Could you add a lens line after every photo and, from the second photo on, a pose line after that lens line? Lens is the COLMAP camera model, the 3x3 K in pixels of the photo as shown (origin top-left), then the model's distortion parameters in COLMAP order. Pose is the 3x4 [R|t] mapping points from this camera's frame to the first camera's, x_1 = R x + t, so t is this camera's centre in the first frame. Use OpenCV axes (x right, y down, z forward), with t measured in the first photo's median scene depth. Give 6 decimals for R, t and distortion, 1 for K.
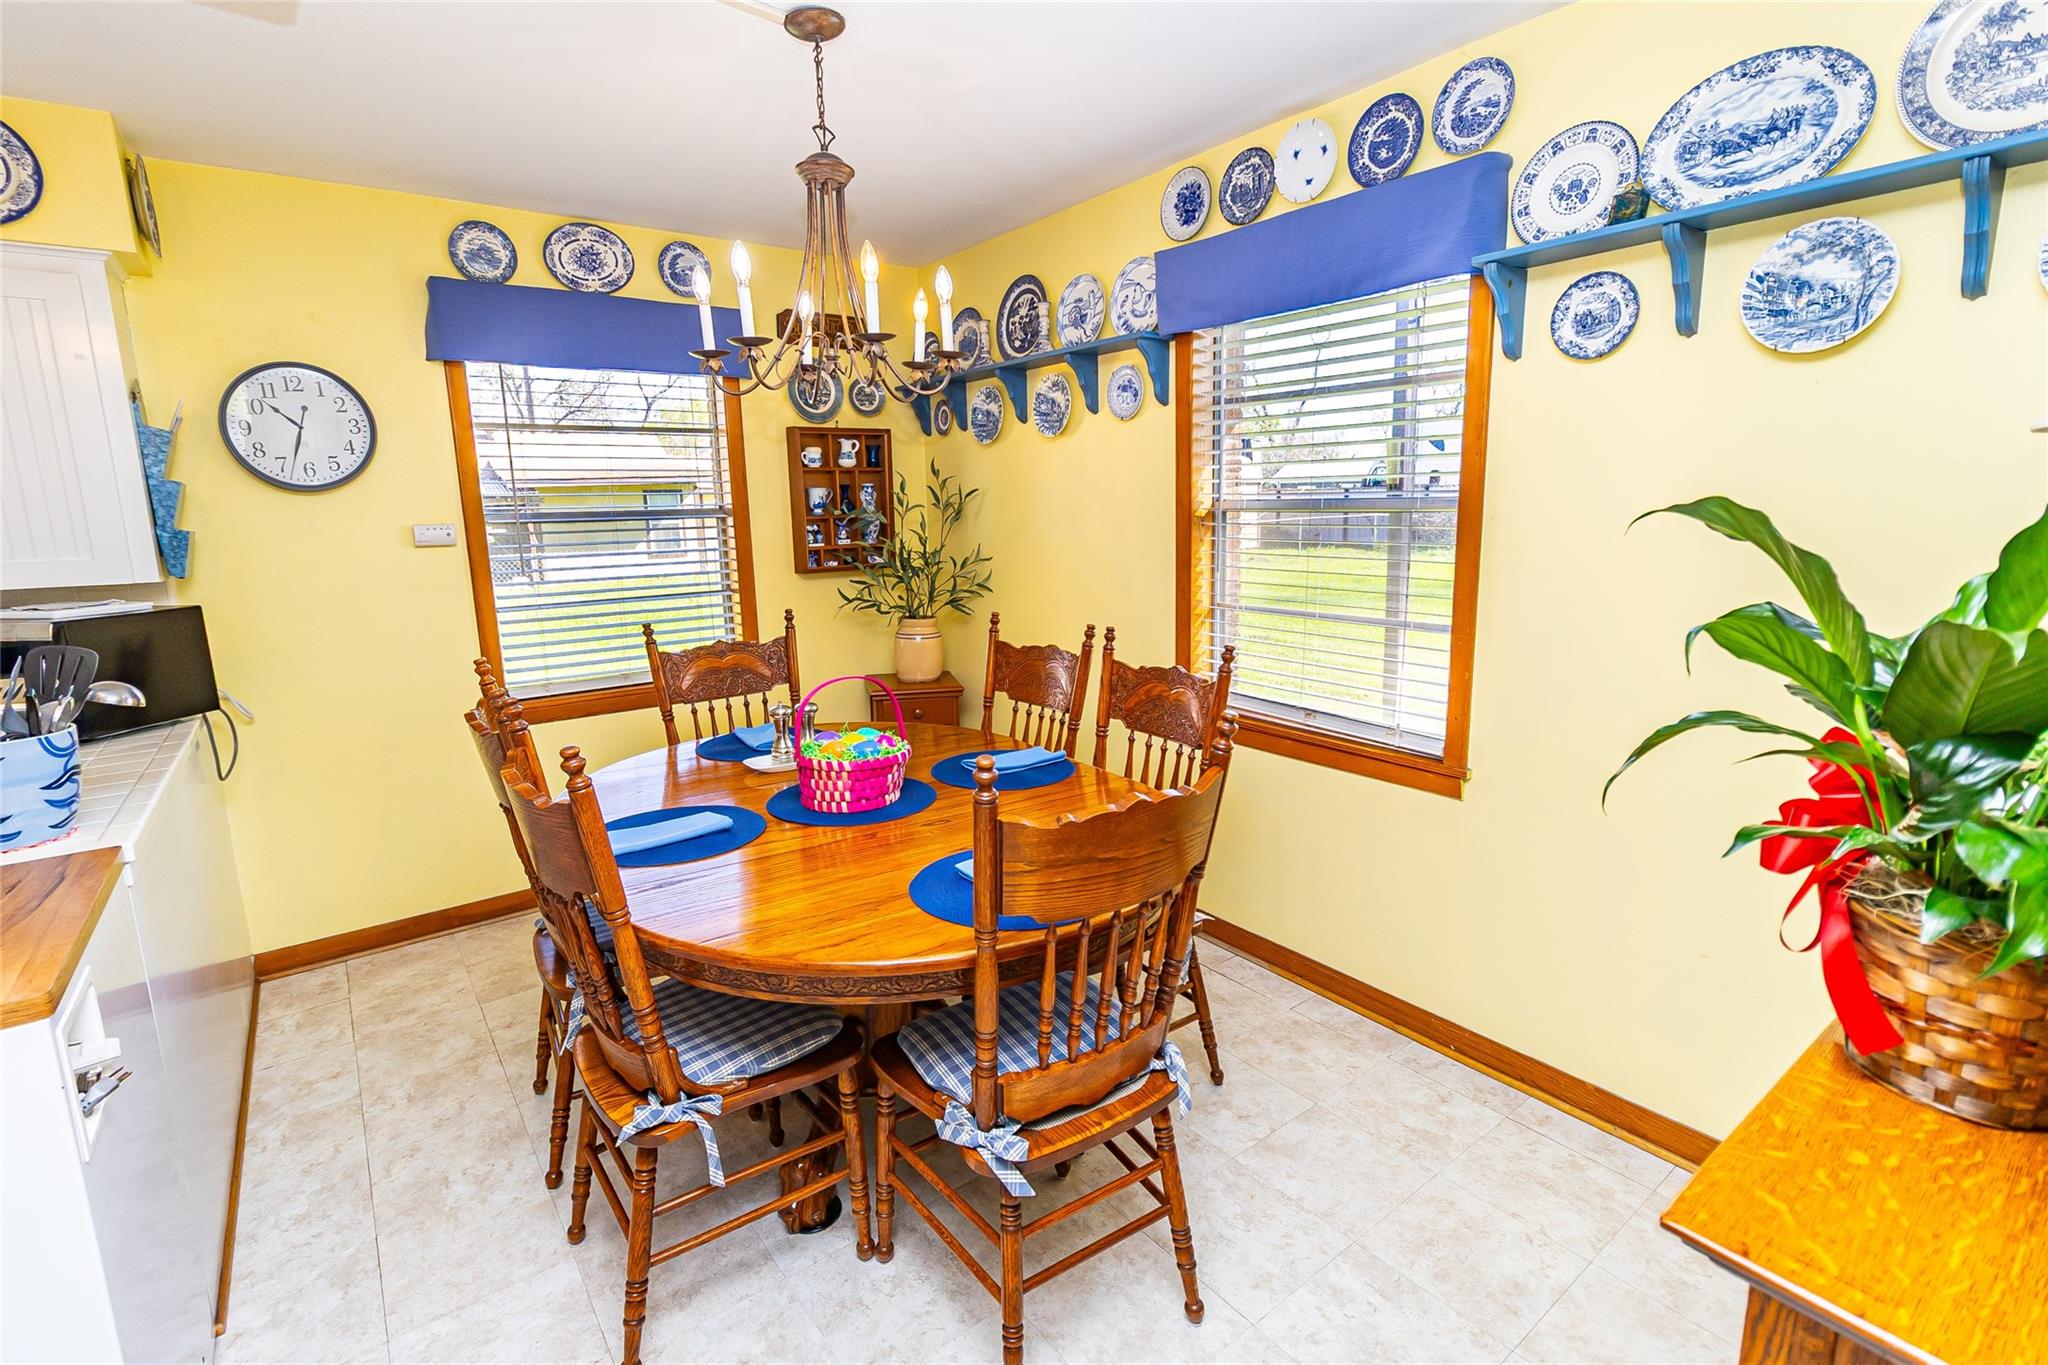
lens RADIAL K [[954.8, 0, 1024.0], [0, 954.8, 682.5], [0, 0, 1]] dist [-0.004232, -0.001050]
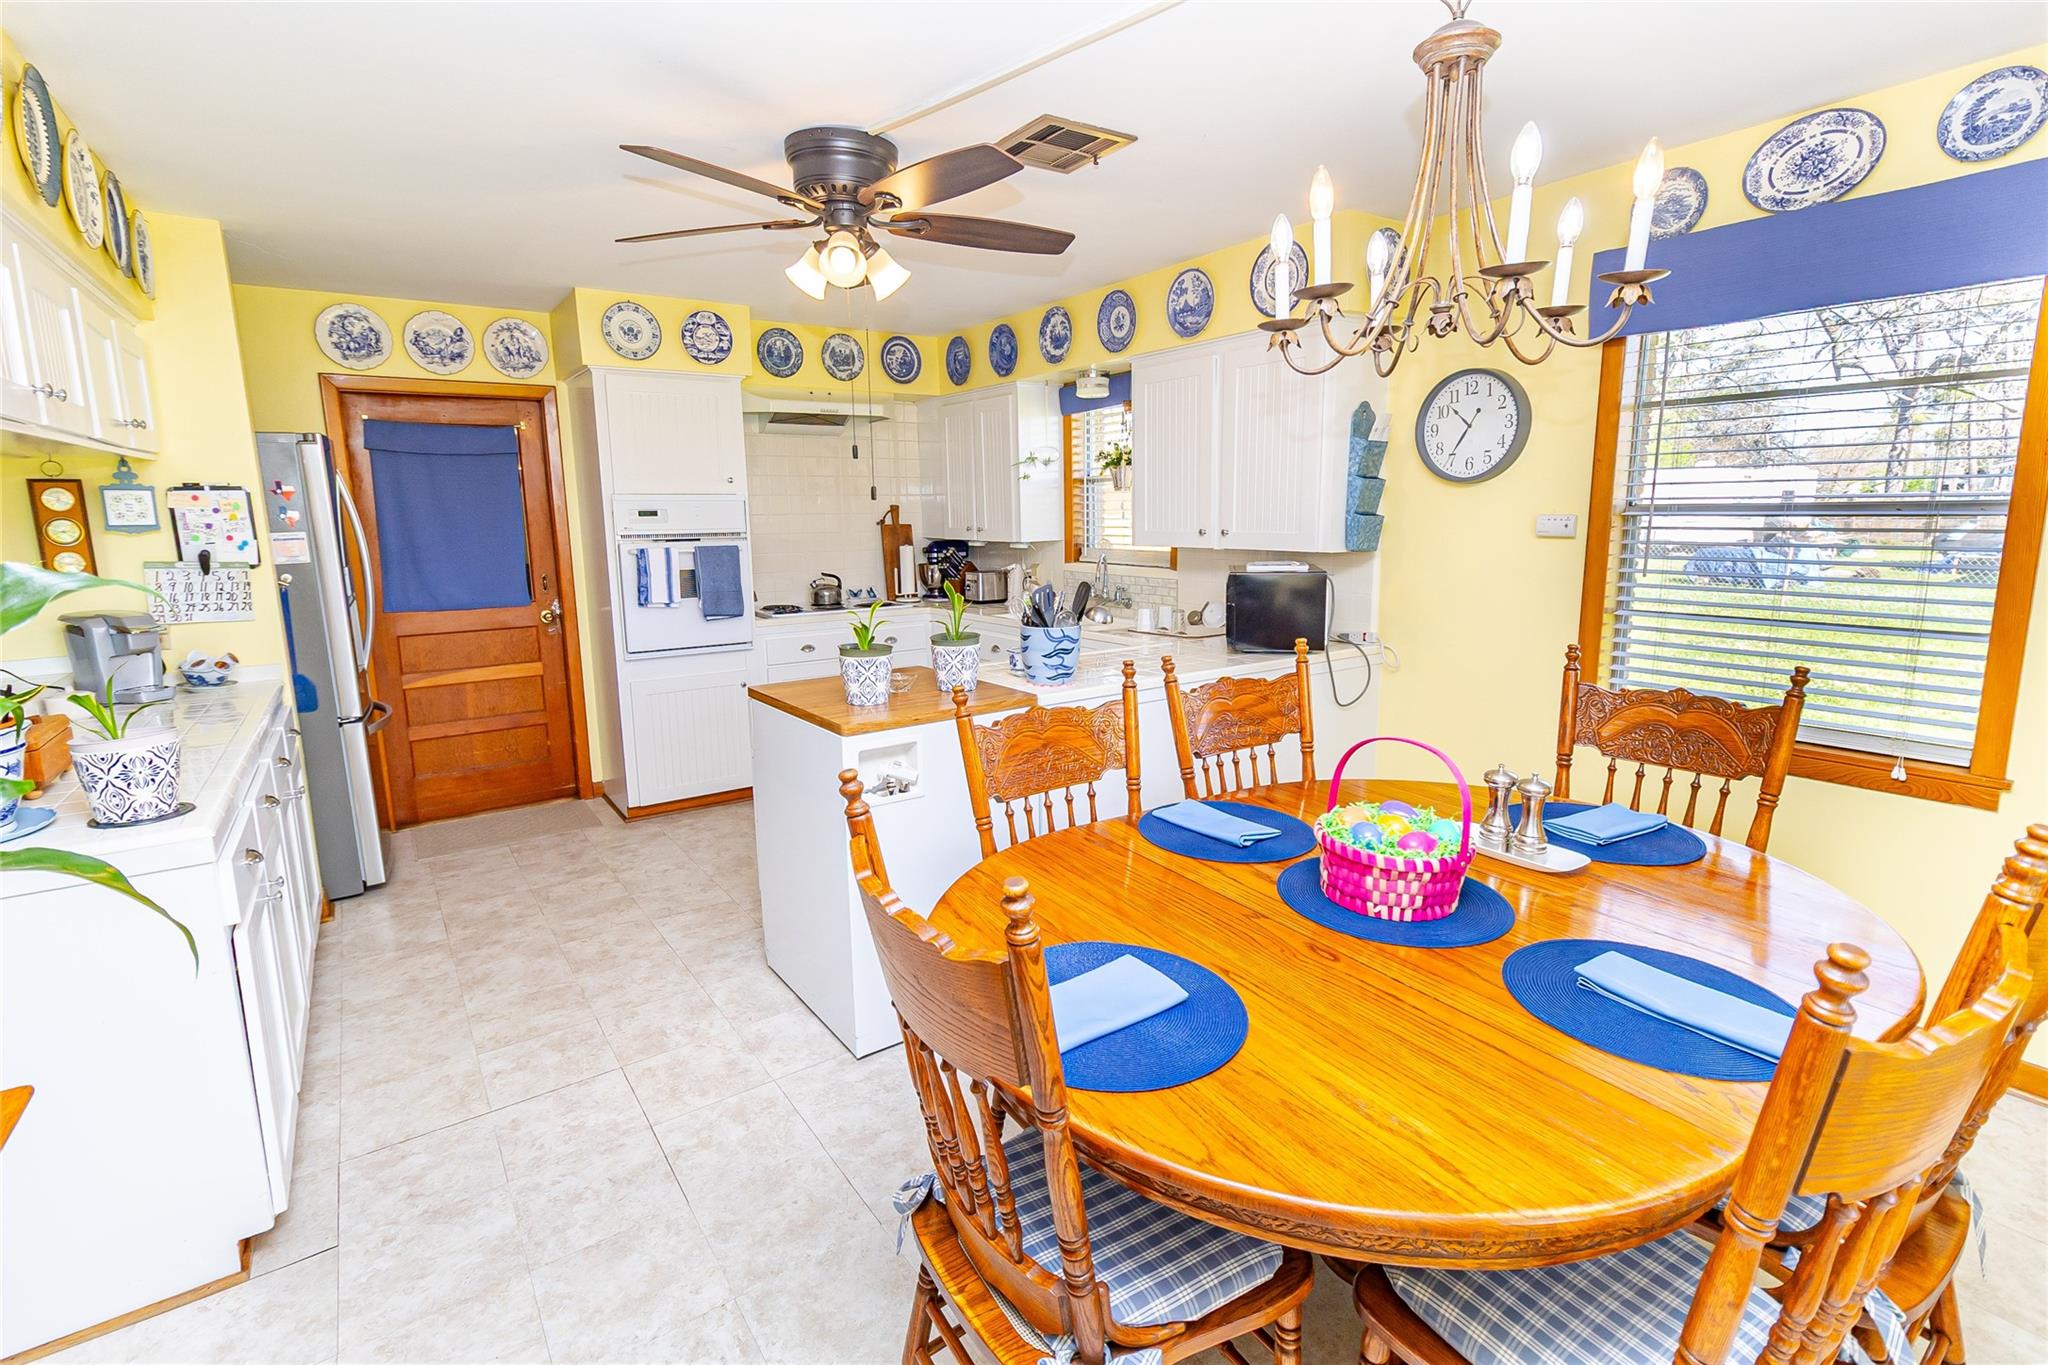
lens RADIAL K [[954.8, 0, 1024.0], [0, 954.8, 682.5], [0, 0, 1]] dist [-0.004232, -0.001050]
pose [[-0.094137, 0.202119, -0.974826, 0.416747], [-0.168597, 0.961795, 0.215698, -0.118649], [0.981180, 0.184657, -0.056464, 0.543682]]
